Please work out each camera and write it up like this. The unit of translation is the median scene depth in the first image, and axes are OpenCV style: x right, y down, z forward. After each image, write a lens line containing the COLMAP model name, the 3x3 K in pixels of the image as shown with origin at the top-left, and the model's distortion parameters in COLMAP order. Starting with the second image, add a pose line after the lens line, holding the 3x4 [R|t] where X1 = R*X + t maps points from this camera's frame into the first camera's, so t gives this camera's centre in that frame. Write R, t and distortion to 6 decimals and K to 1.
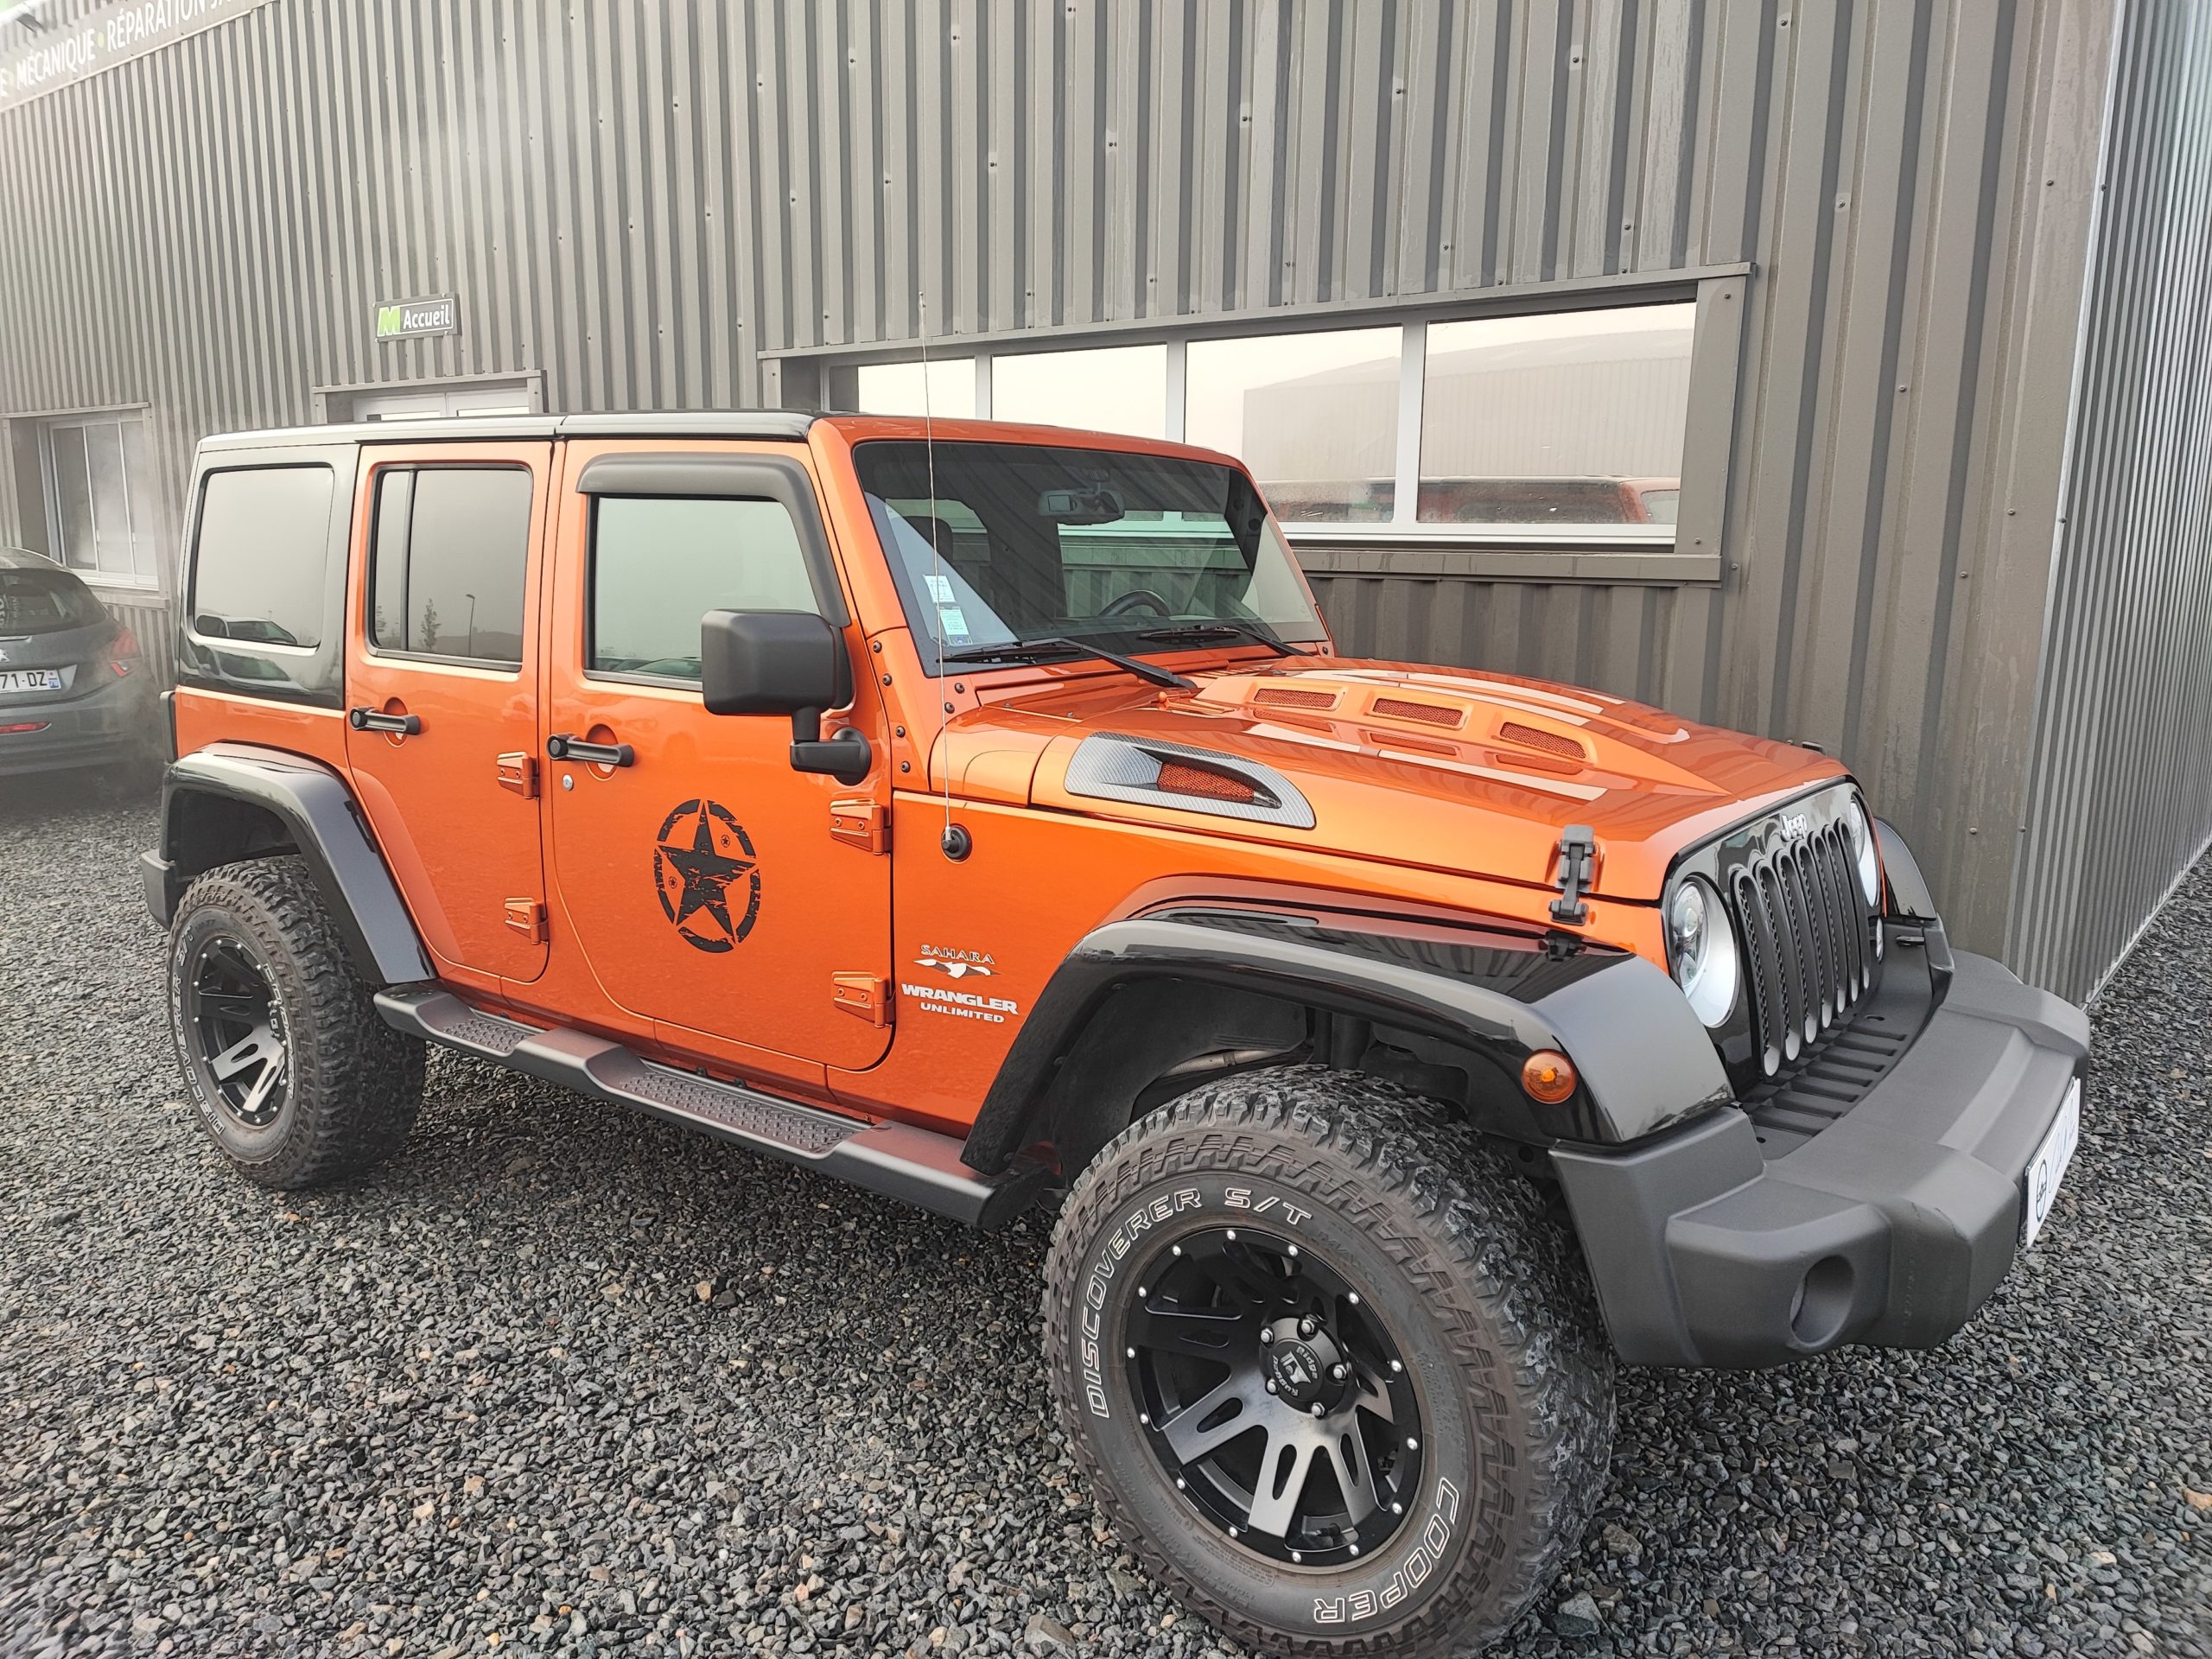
lens RADIAL K [[1594.3, 0, 1105.6], [0, 1594.3, 823.3], [0, 0, 1]] dist [0.074430, -0.092674]
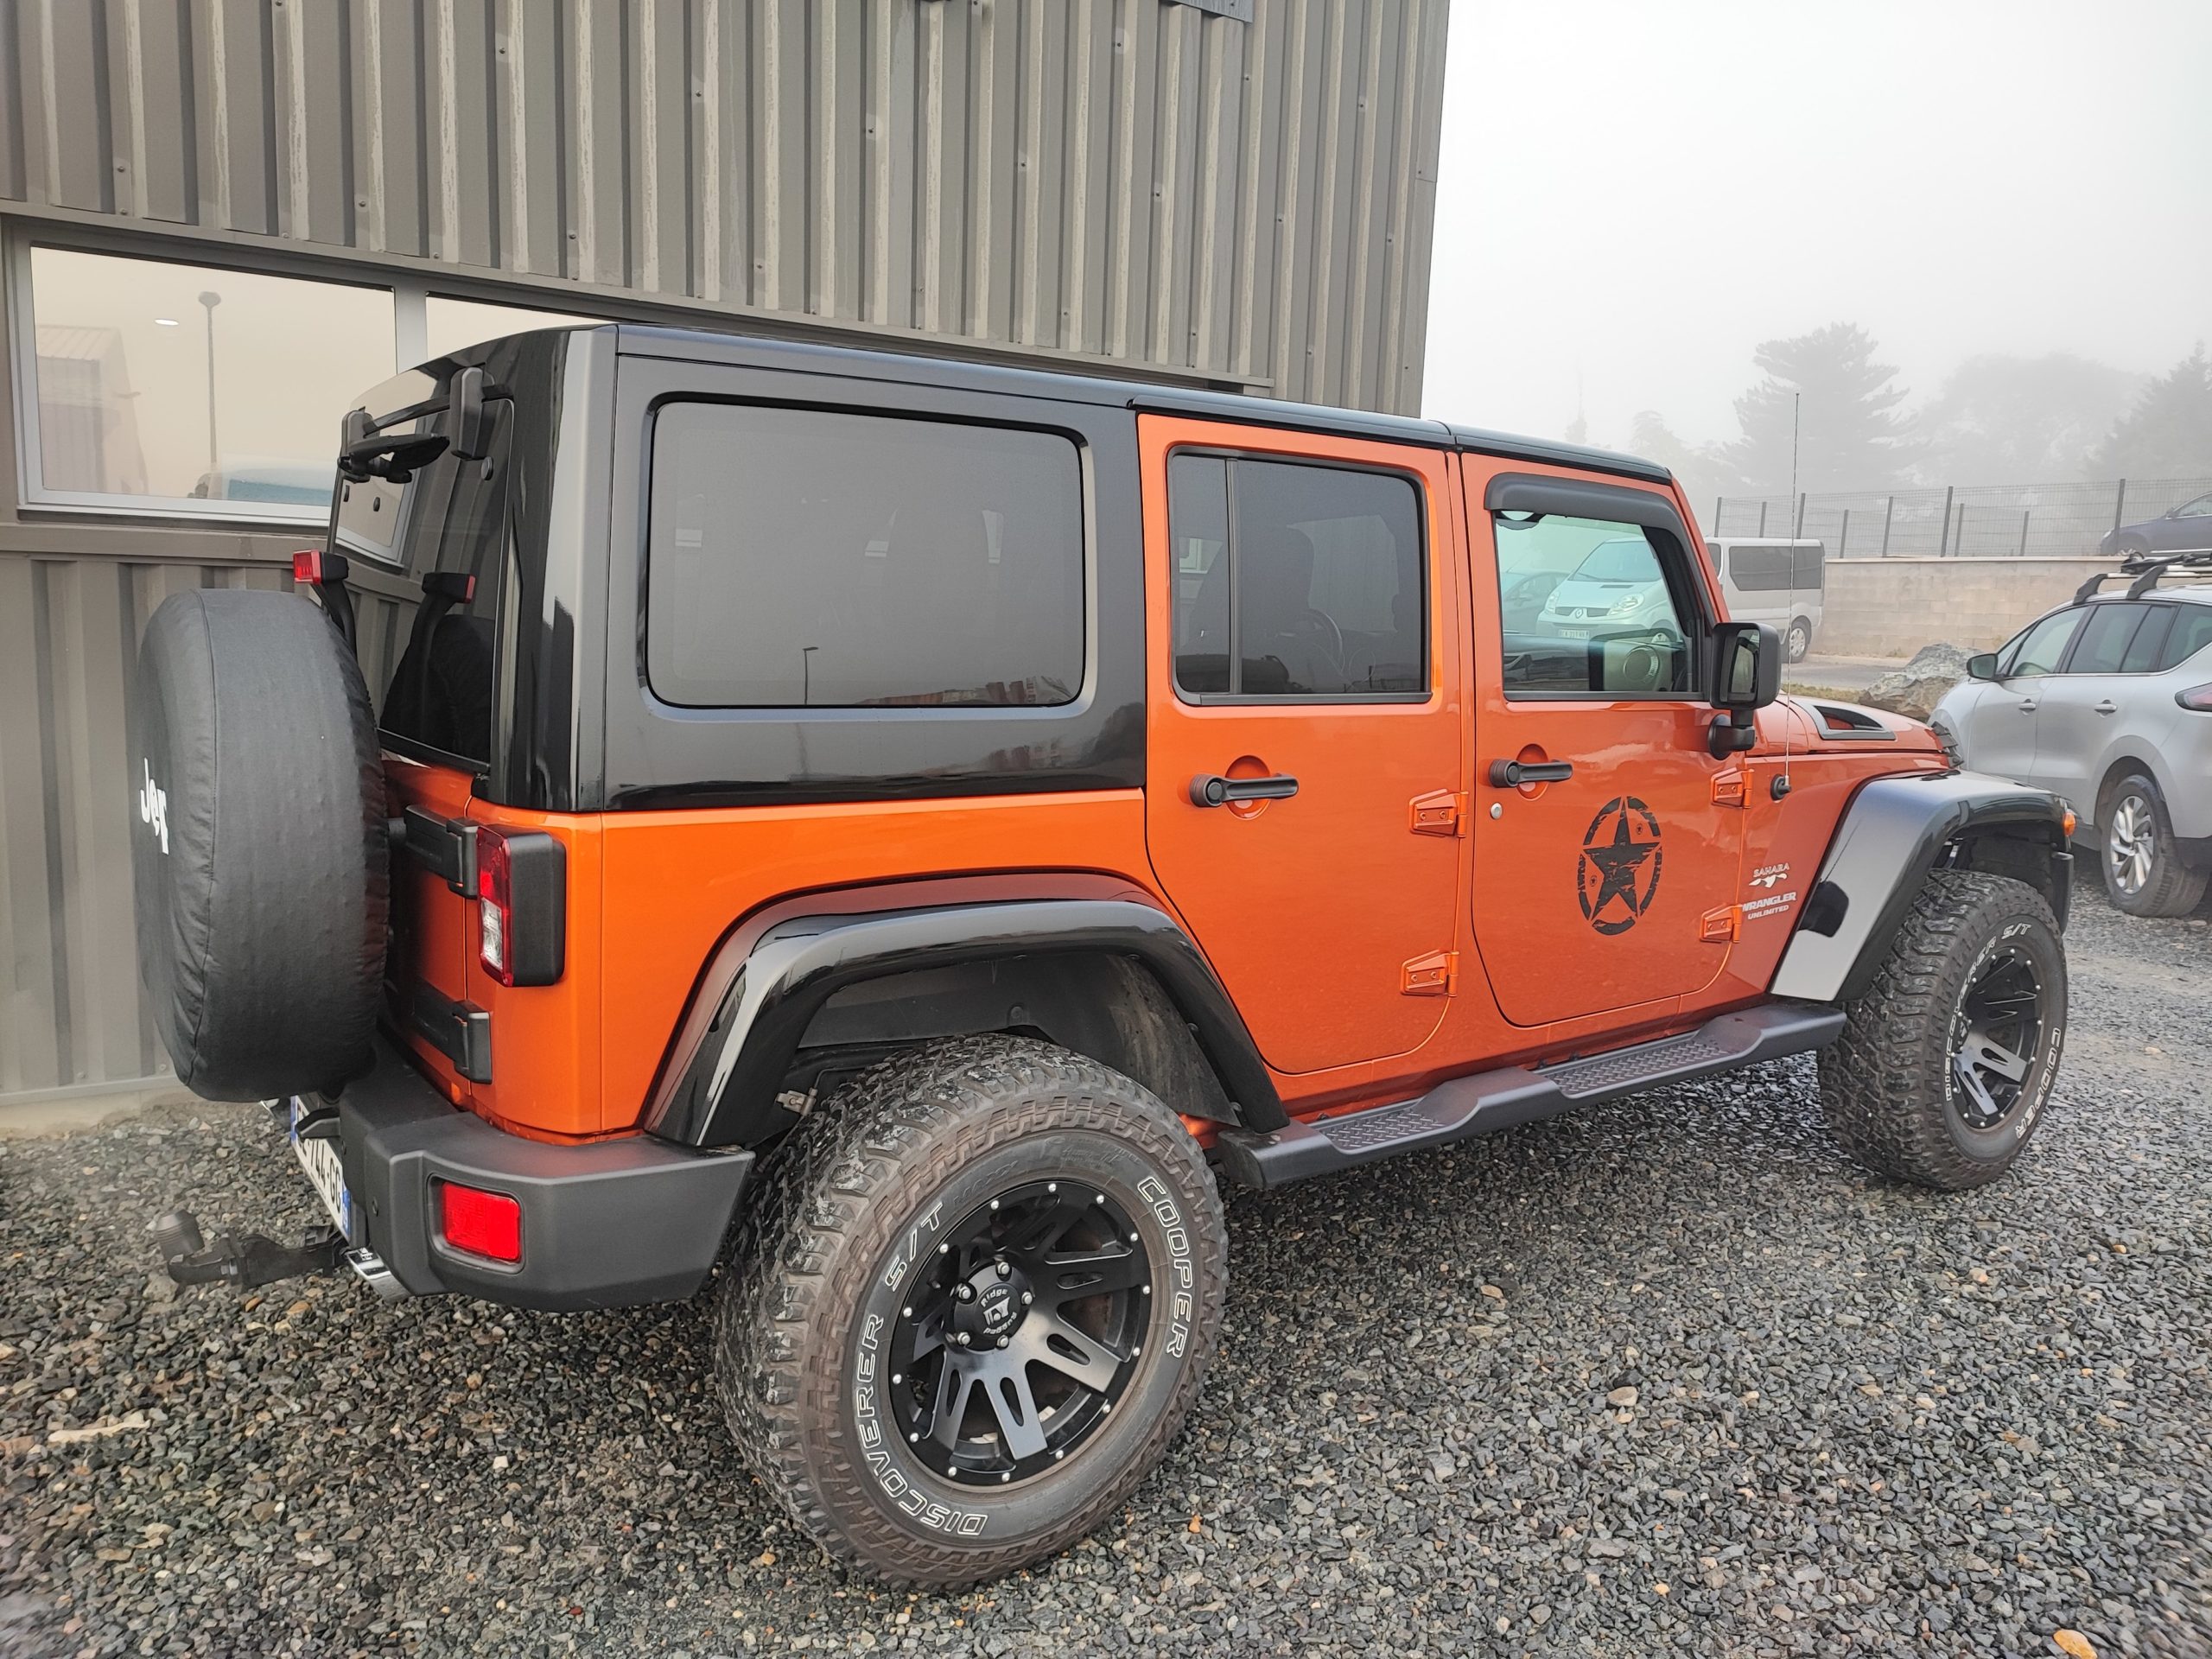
lens RADIAL K [[1594.3, 0, 1105.6], [0, 1594.3, 823.3], [0, 0, 1]] dist [0.074430, -0.092674]
pose [[0.297359, -0.133083, 0.945445, -1.405025], [0.141525, 0.985442, 0.094201, -0.151556], [-0.944218, 0.105793, 0.311865, 0.987796]]
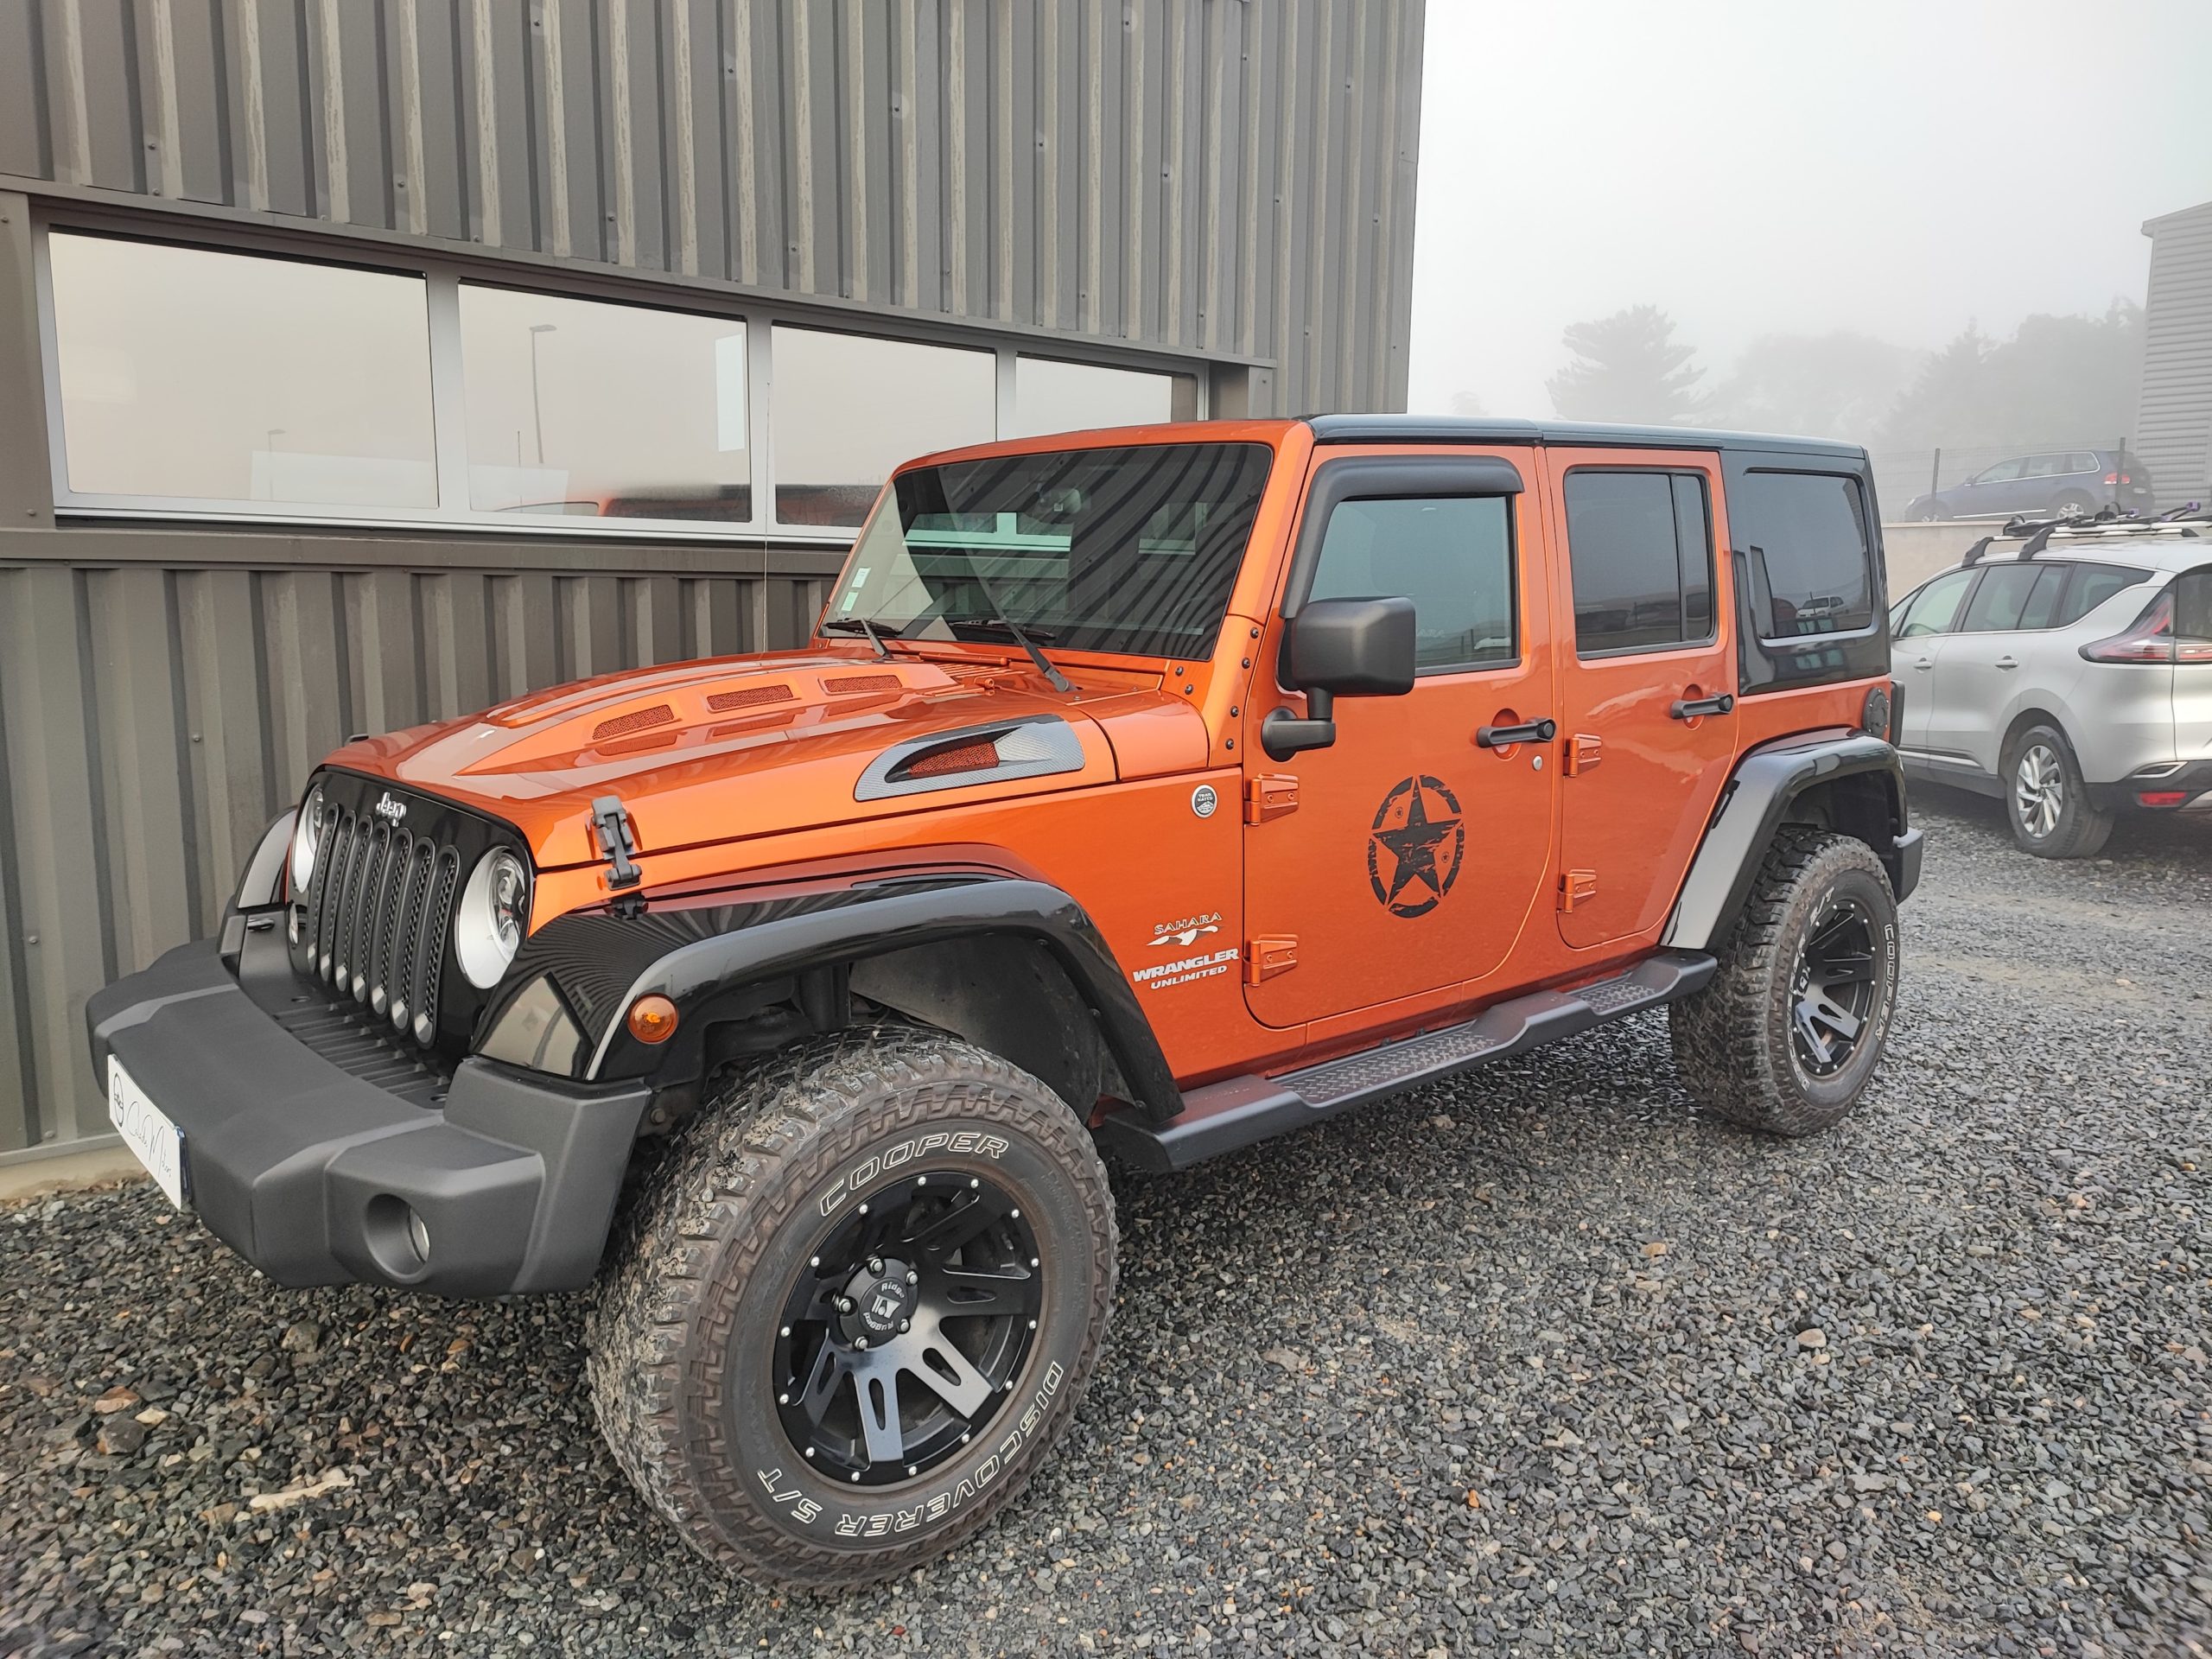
lens RADIAL K [[1594.3, 0, 1105.6], [0, 1594.3, 823.3], [0, 0, 1]] dist [0.074430, -0.092674]
pose [[0.195085, -0.150279, 0.969205, -1.451271], [0.170921, 0.978280, 0.117282, -0.182112], [-0.965778, 0.142778, 0.216534, 1.197938]]
